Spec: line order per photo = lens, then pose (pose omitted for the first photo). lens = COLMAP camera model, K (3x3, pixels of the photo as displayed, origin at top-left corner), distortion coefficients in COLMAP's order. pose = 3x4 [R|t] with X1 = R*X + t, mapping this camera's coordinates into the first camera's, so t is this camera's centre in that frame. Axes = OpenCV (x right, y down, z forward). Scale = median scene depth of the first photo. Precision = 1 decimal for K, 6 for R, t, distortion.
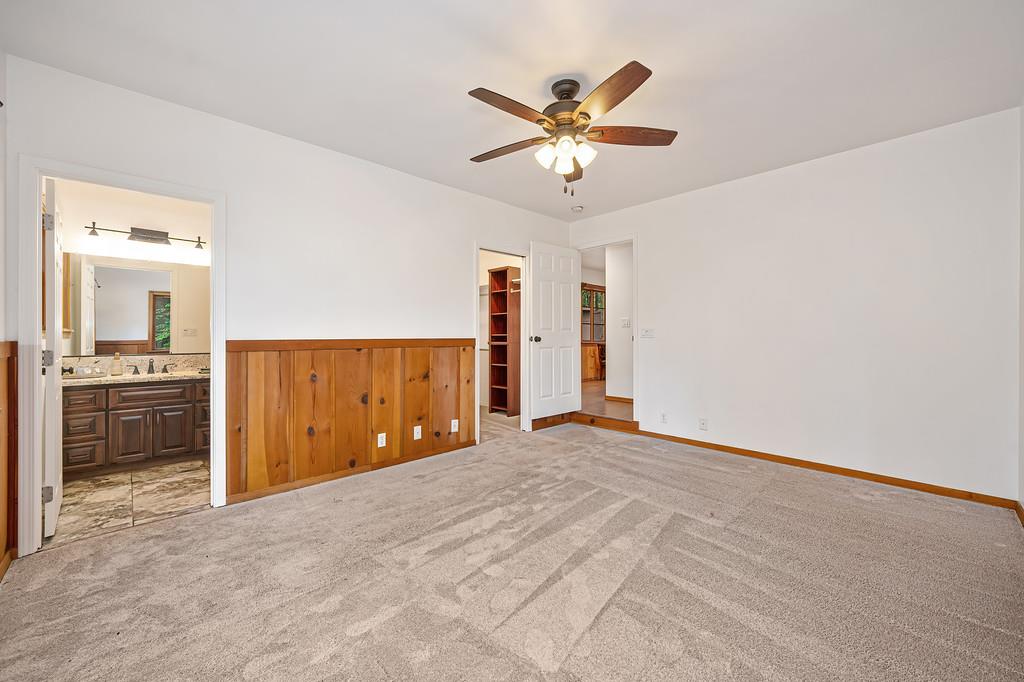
lens RADIAL K [[402.5, 0, 511.1], [0, 402.5, 337.5], [0, 0, 1]] dist [-0.001352, -0.000035]
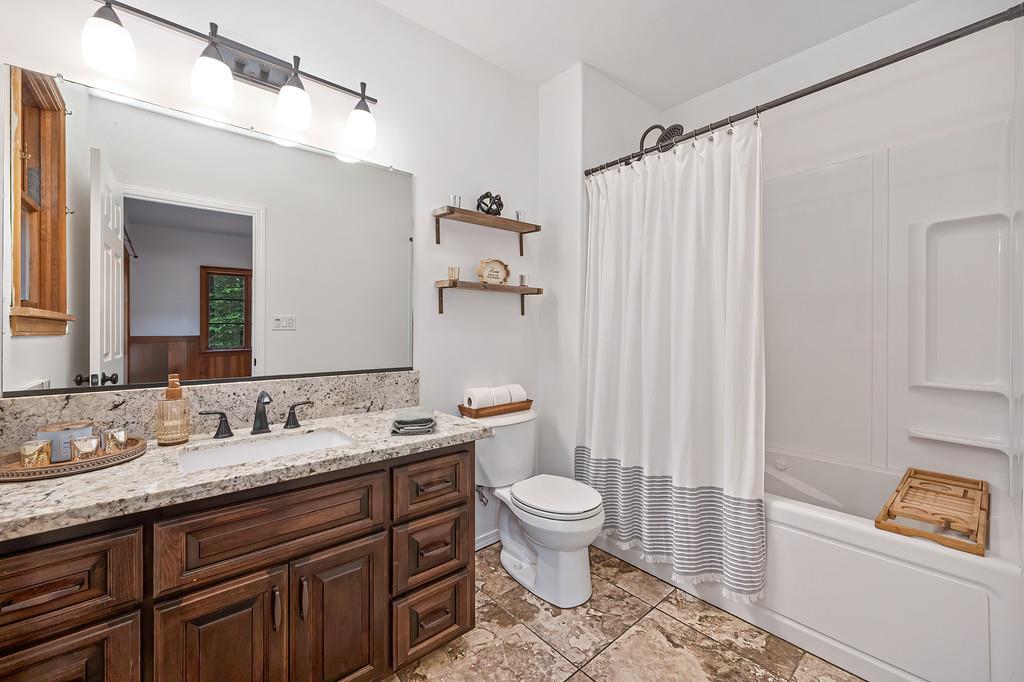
lens RADIAL K [[407.4, 0, 511.9], [0, 407.4, 330.1], [0, 0, 1]] dist [-0.001167, 0.000099]
pose [[0.998668, -0.001388, -0.051574, -0.666650], [0.001235, 0.999995, -0.002999, -0.001362], [0.051578, 0.002932, 0.998665, 0.660694]]
